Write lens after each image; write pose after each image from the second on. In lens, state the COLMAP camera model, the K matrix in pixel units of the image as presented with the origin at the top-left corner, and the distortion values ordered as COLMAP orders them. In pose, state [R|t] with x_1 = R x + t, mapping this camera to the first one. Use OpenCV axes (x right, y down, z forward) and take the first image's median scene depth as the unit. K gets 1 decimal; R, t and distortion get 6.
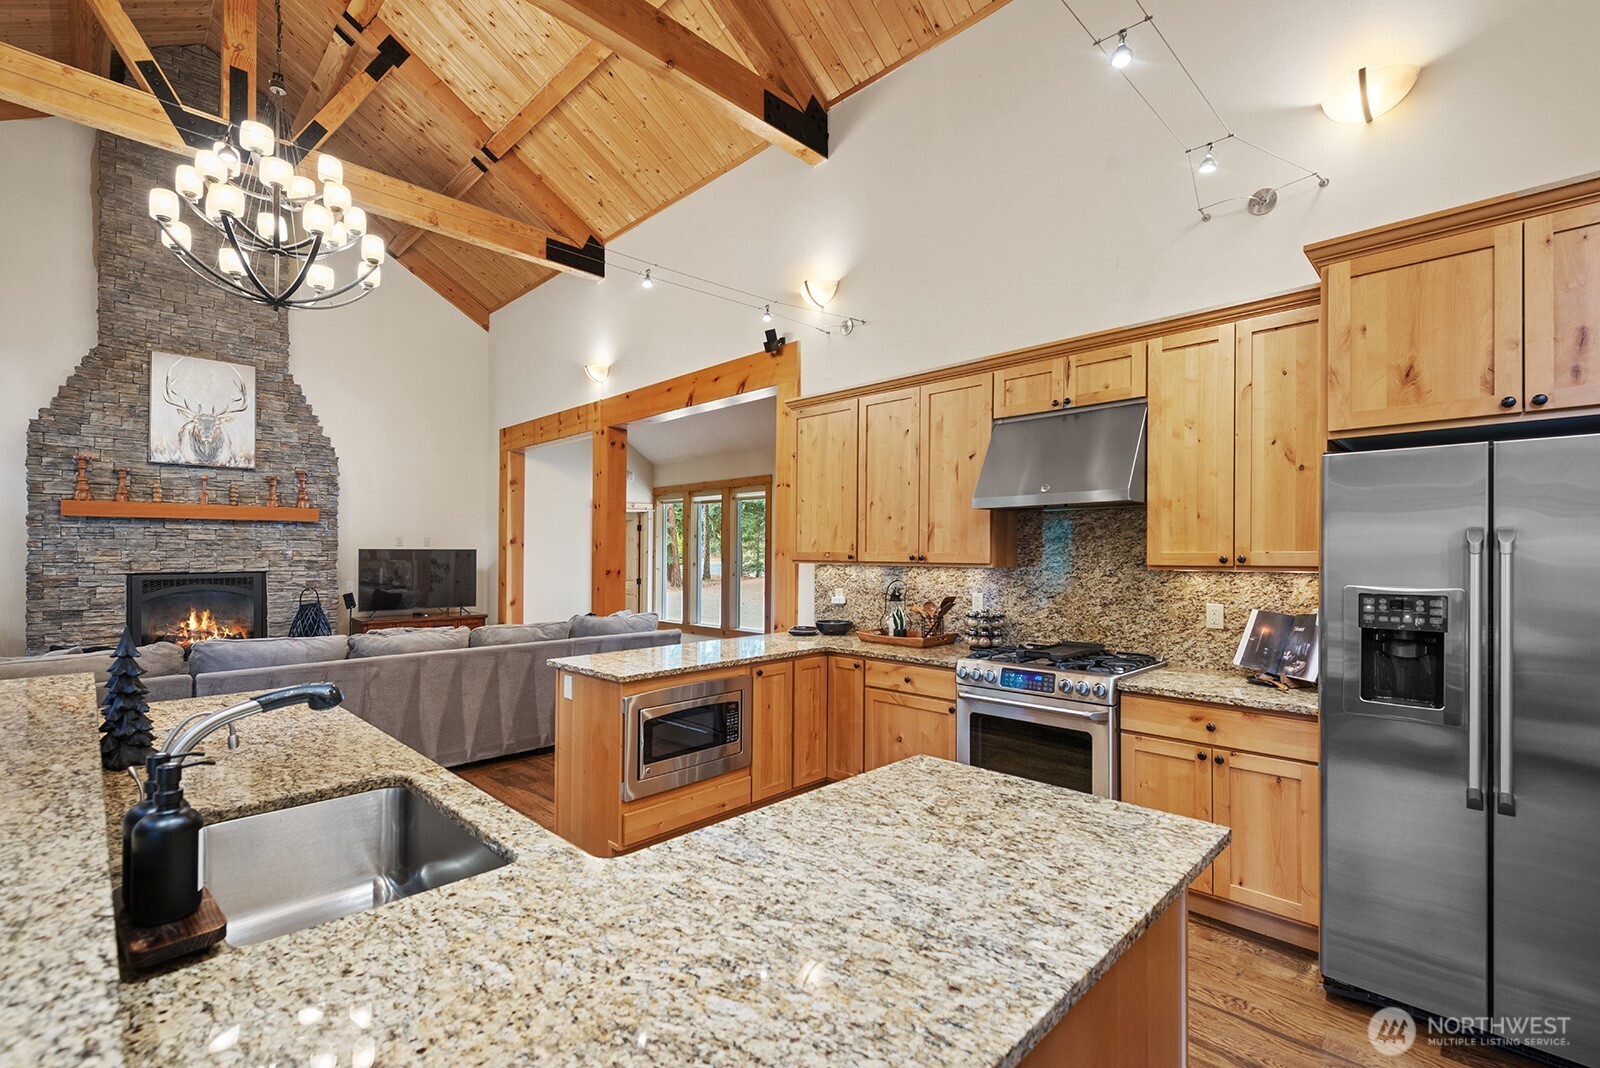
lens RADIAL K [[716.1, 0, 786.9], [0, 716.1, 552.9], [0, 0, 1]] dist [0.017616, 0.000027]
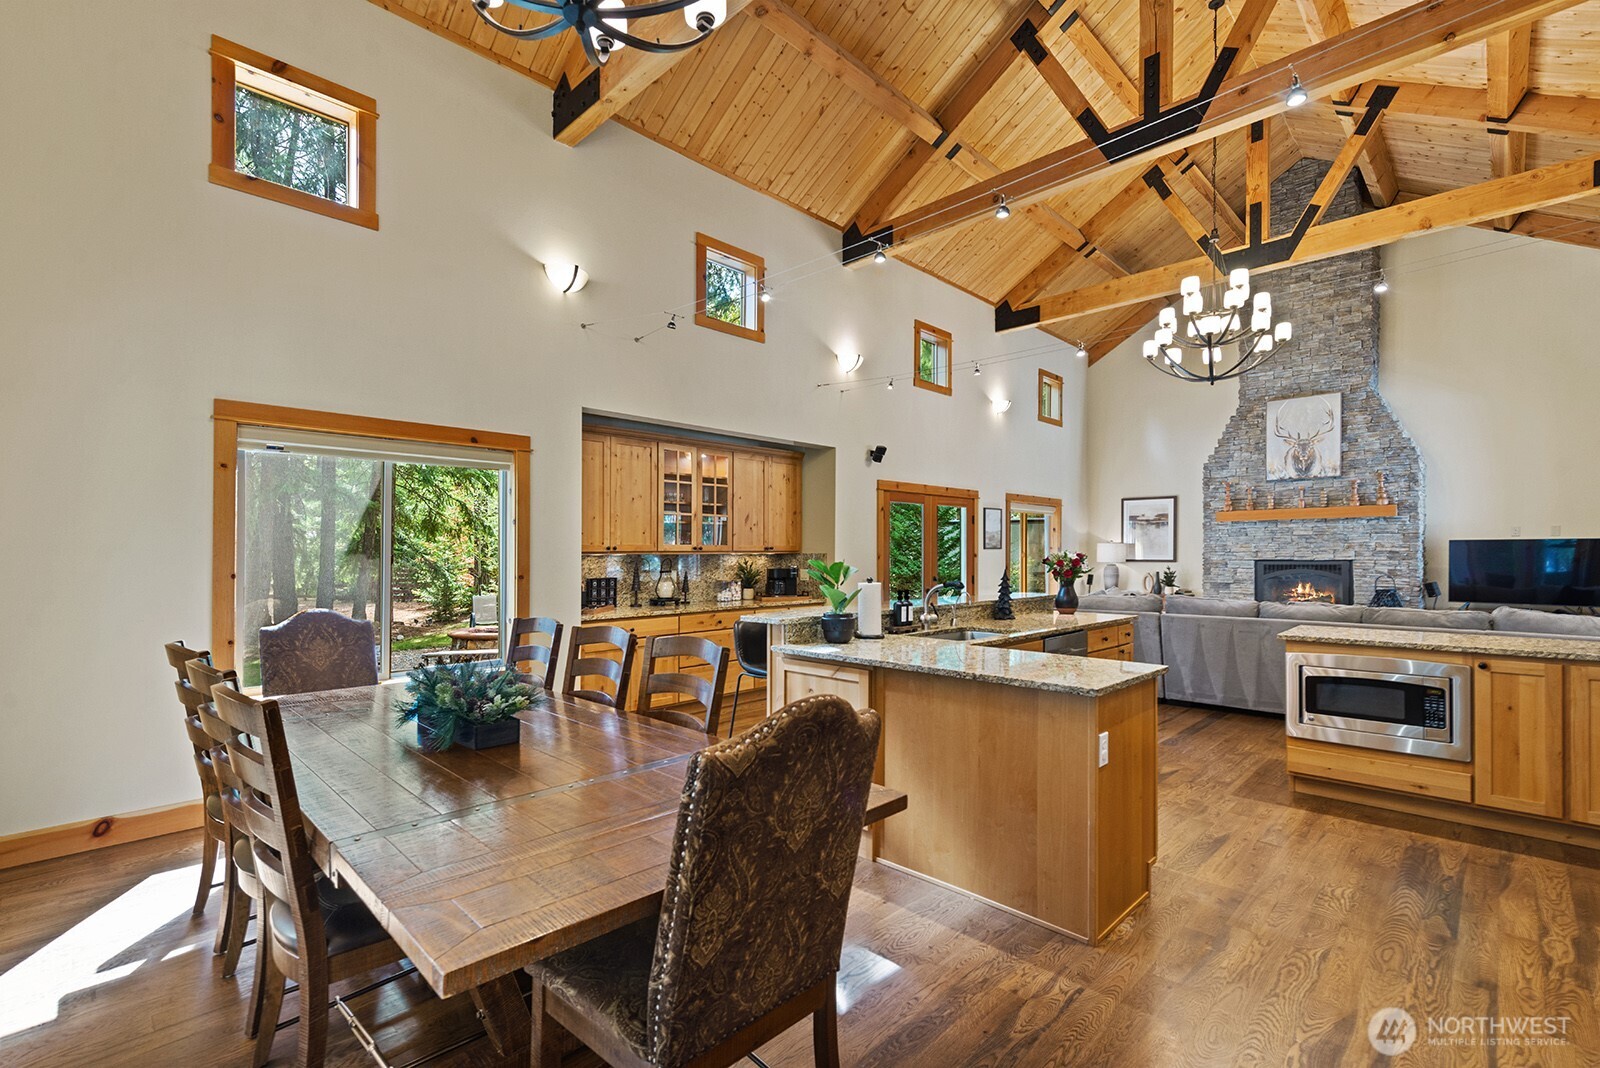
lens RADIAL K [[716.1, 0, 786.9], [0, 716.1, 552.9], [0, 0, 1]] dist [0.017616, 0.000027]
pose [[0.005589, 0.000714, -0.999984, 0.500374], [0.002399, 0.999997, 0.000727, 0.011337], [0.999982, -0.002403, 0.005587, 0.057719]]
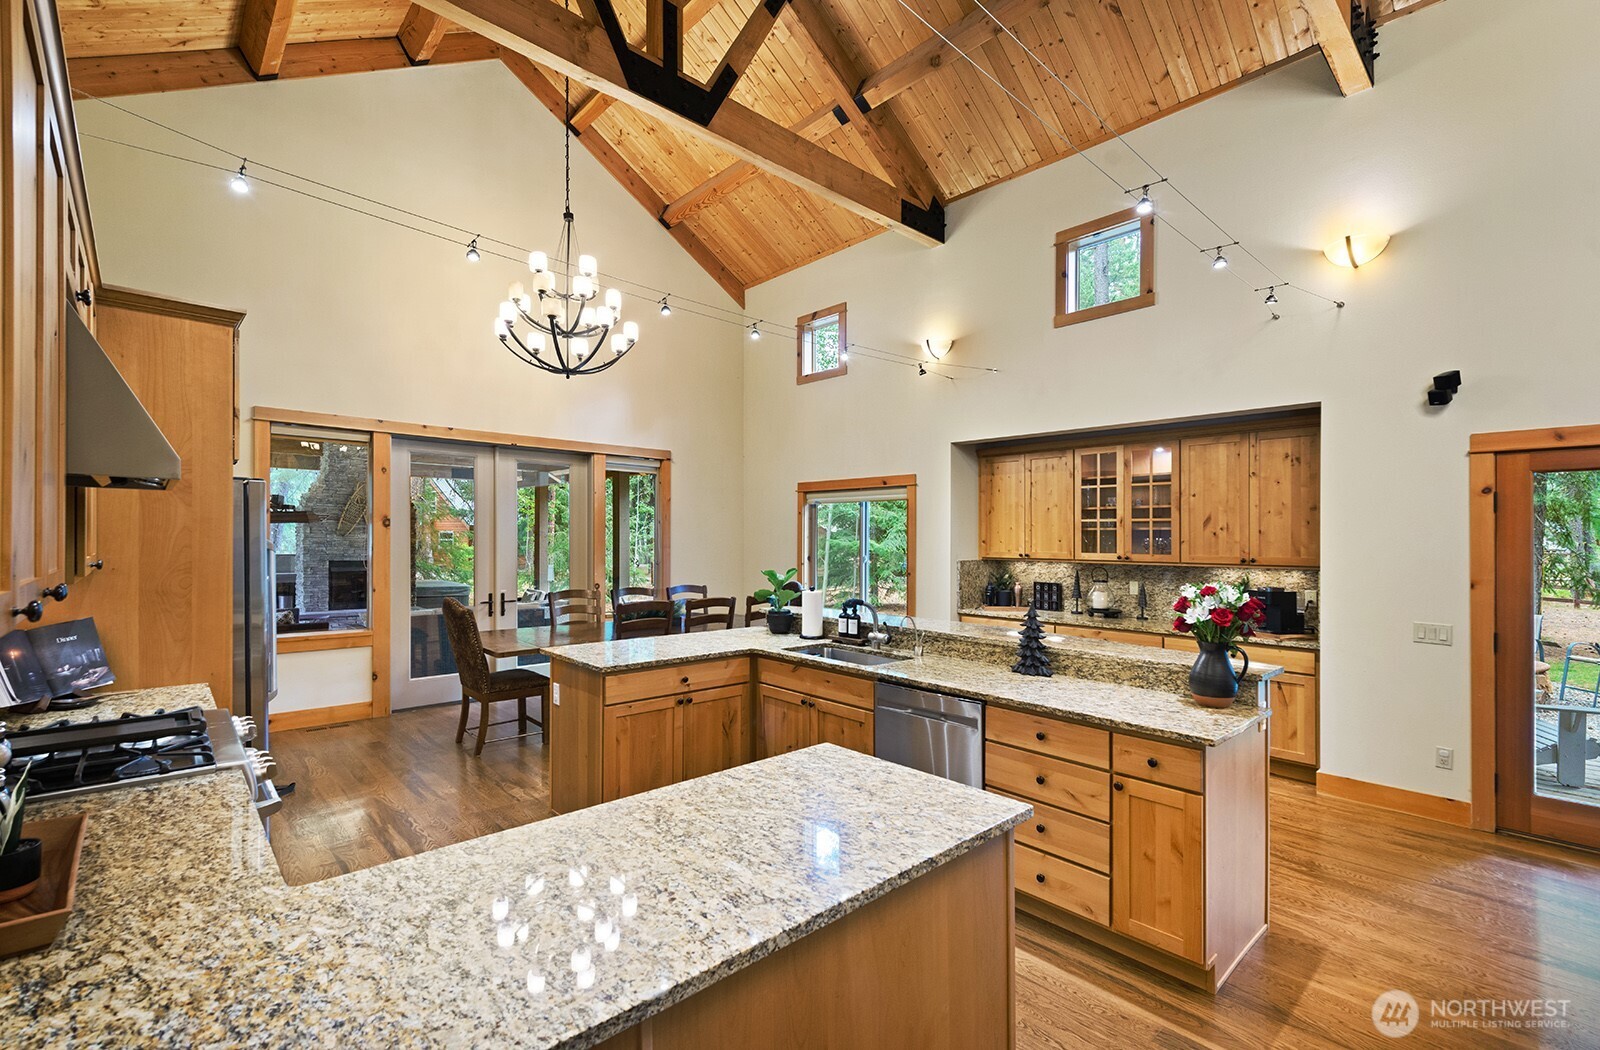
lens RADIAL K [[688.3, 0, 779.1], [0, 688.3, 543.0], [0, 0, 1]] dist [0.014548, -0.000032]
pose [[-0.998965, -0.010277, 0.044317, -0.096220], [-0.010044, 0.999935, 0.005470, -0.012784], [-0.044370, 0.005020, -0.999003, 0.802023]]
